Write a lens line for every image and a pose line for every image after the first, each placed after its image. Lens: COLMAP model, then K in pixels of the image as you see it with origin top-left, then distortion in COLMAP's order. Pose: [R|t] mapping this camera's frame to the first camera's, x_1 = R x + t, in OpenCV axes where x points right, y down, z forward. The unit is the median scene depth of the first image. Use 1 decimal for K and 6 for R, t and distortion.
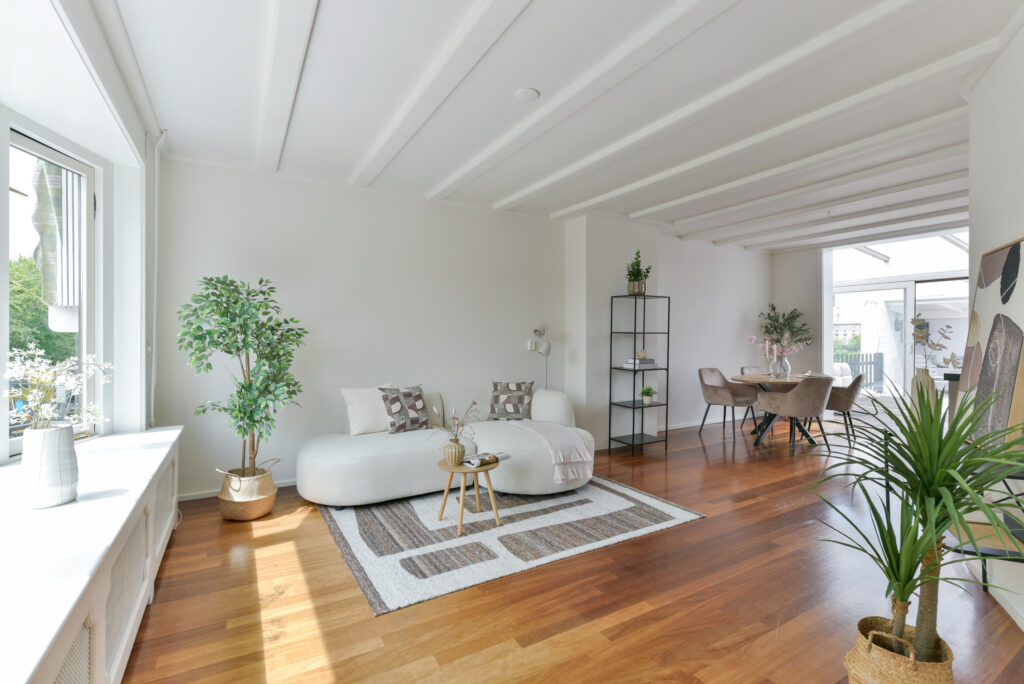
lens RADIAL K [[455.6, 0, 510.1], [0, 455.6, 344.6], [0, 0, 1]] dist [-0.000361, -0.000049]
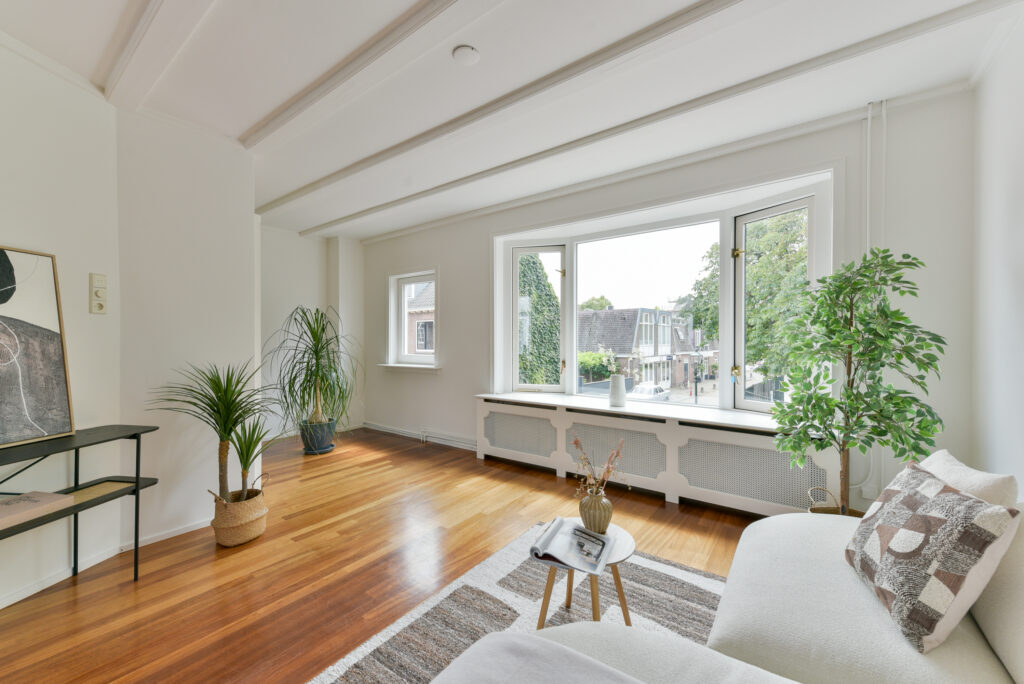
lens RADIAL K [[416.4, 0, 511.1], [0, 416.4, 341.6], [0, 0, 1]] dist [0.007578, -0.000527]
pose [[-0.924835, 0.000908, -0.380369, 0.253376], [-0.004071, 0.999916, 0.012283, -0.027445], [0.380348, 0.012908, -0.924753, 1.699282]]
